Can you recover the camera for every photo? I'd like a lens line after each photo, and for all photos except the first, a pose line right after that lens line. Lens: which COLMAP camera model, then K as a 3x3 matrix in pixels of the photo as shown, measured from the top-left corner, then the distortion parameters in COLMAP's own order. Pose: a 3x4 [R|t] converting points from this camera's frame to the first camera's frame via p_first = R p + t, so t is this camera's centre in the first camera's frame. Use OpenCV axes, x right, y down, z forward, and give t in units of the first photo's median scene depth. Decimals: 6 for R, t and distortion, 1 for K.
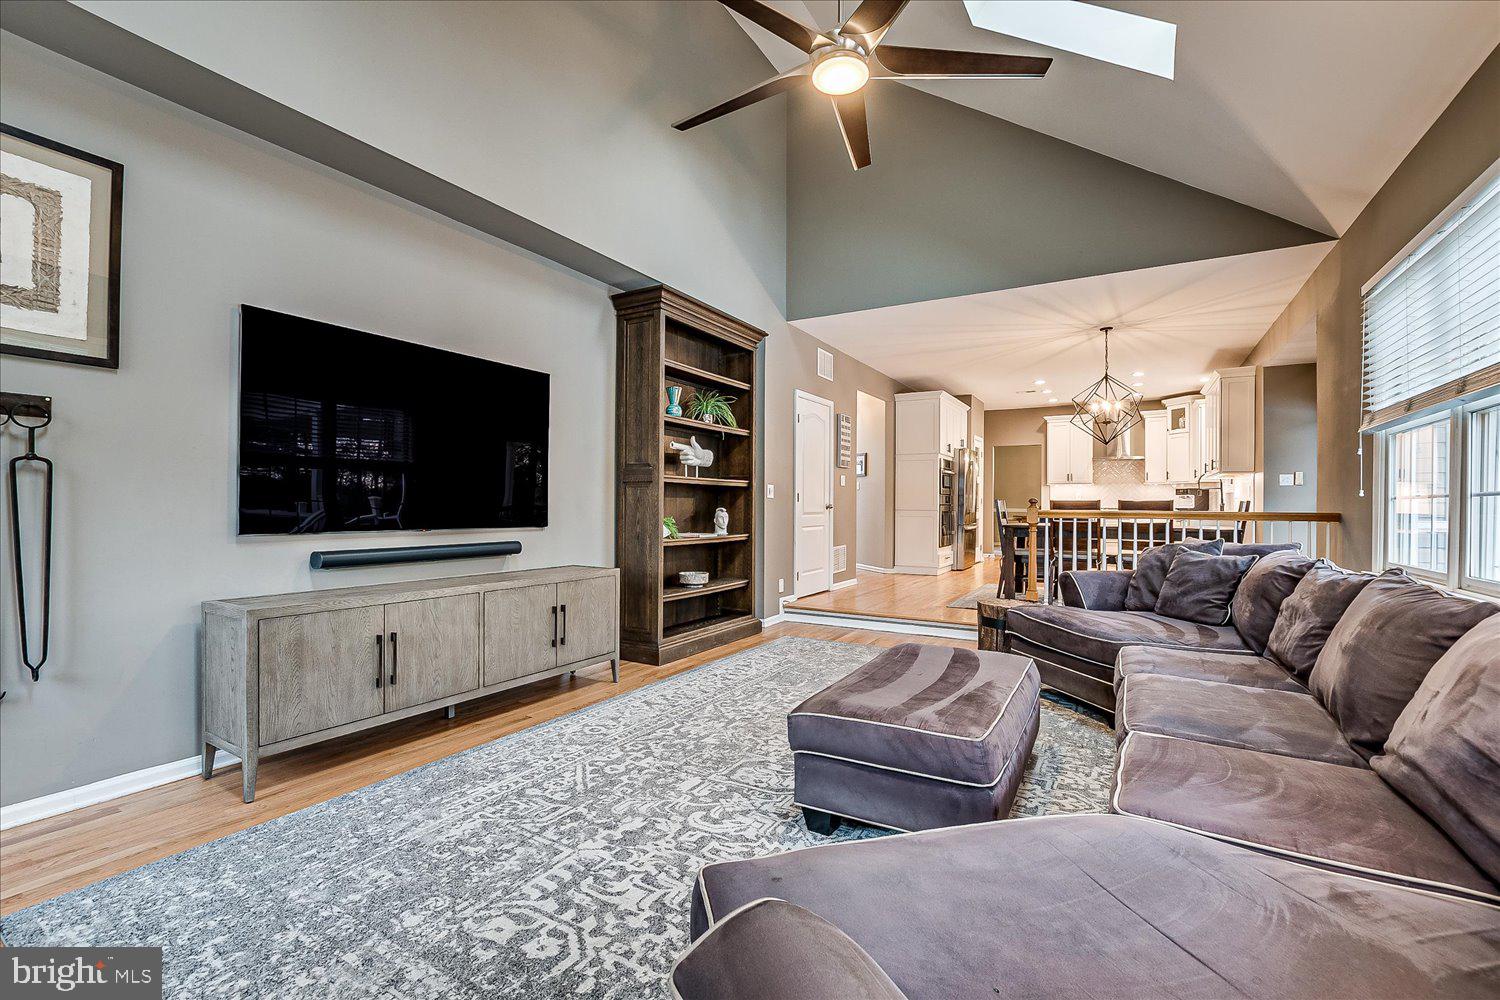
lens RADIAL K [[656.2, 0, 740.7], [0, 656.2, 503.0], [0, 0, 1]] dist [-0.027081, 0.004848]
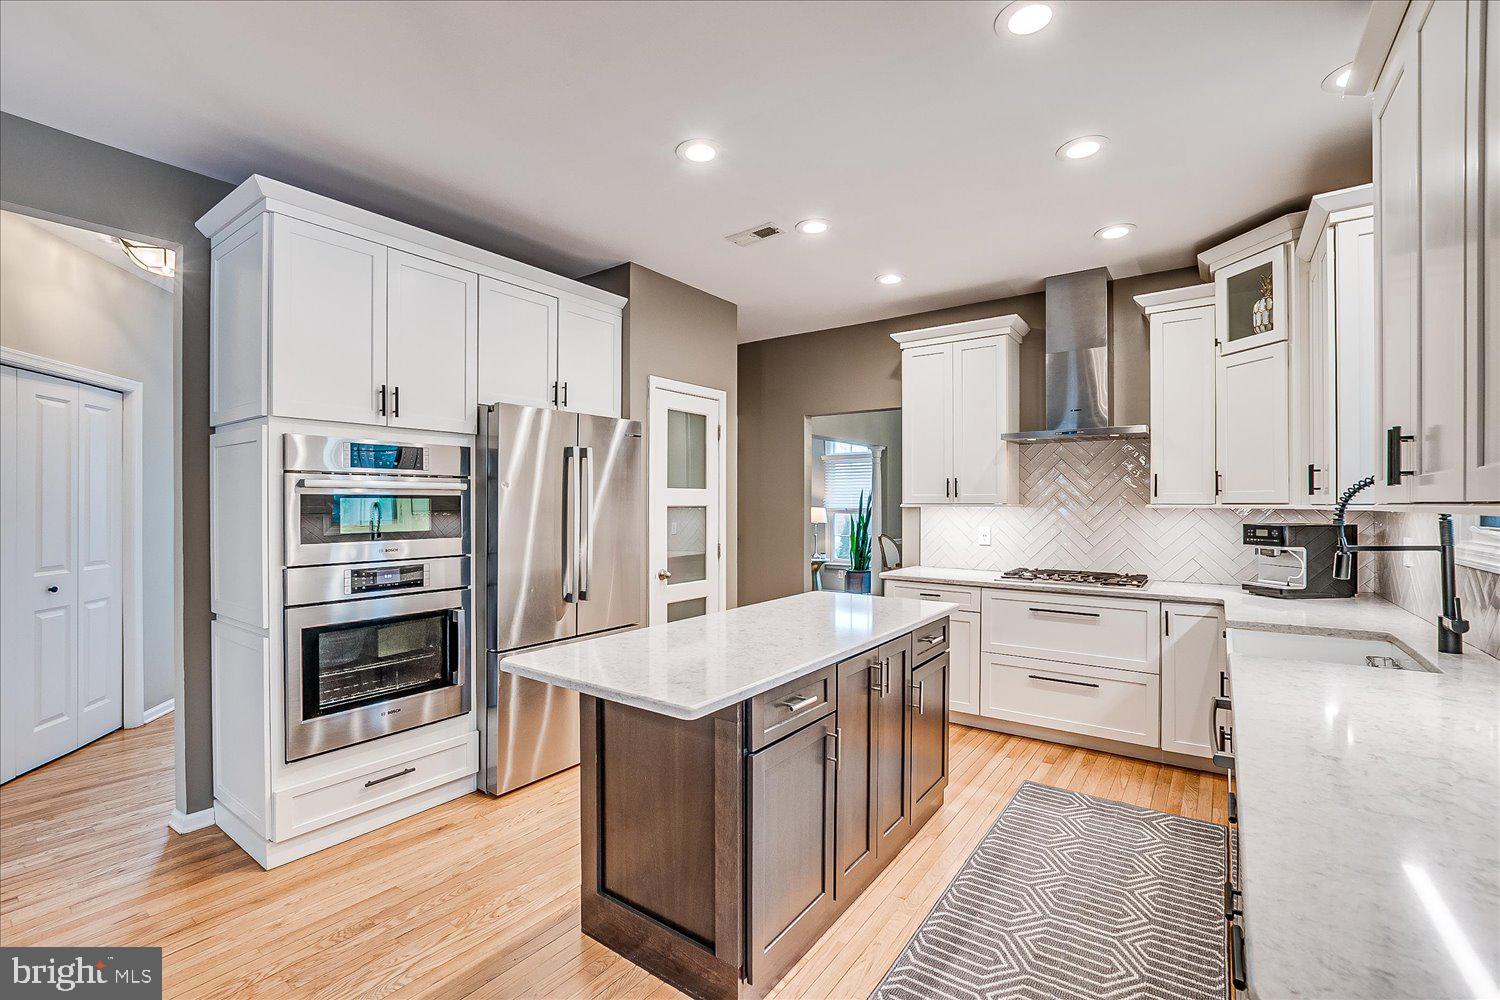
lens RADIAL K [[656.2, 0, 743.4], [0, 656.2, 501.4], [0, 0, 1]] dist [-0.027081, 0.004848]
pose [[0.995080, -0.006517, -0.098861, 1.273272], [0.006471, 0.999979, -0.000779, -0.096884], [0.098864, 0.000135, 0.995101, 1.835842]]
